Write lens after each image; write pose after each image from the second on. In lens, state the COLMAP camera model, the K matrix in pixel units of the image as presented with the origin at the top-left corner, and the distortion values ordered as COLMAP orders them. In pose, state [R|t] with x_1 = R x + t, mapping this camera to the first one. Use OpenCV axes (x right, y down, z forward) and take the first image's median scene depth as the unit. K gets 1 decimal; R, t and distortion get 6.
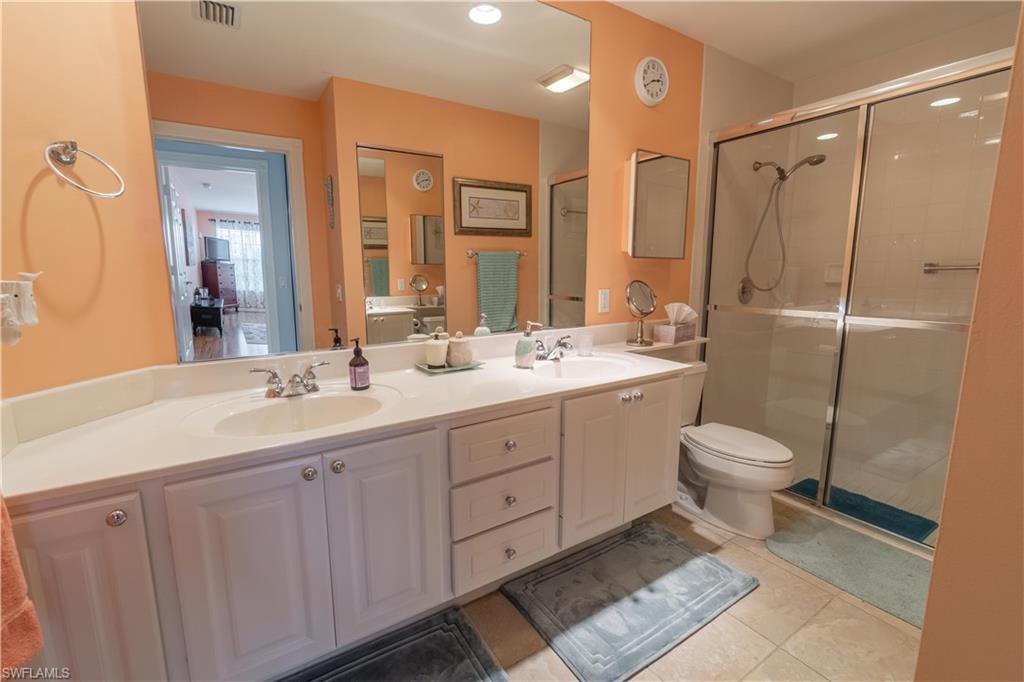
lens RADIAL K [[446.3, 0, 507.4], [0, 446.3, 337.8], [0, 0, 1]] dist [-0.000558, 0.000093]
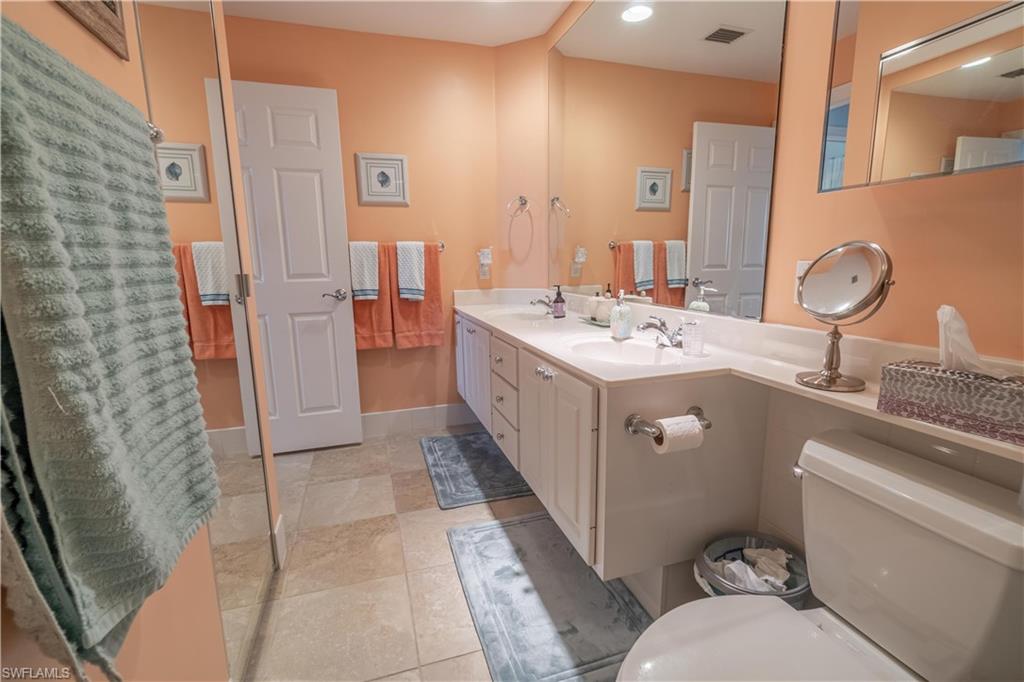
lens RADIAL K [[446.3, 0, 507.4], [0, 446.3, 337.8], [0, 0, 1]] dist [-0.000558, 0.000093]
pose [[-0.254326, 0.167640, -0.952478, 1.115571], [-0.137988, 0.968496, 0.207304, -0.108121], [0.957224, 0.184153, -0.223181, 1.082054]]
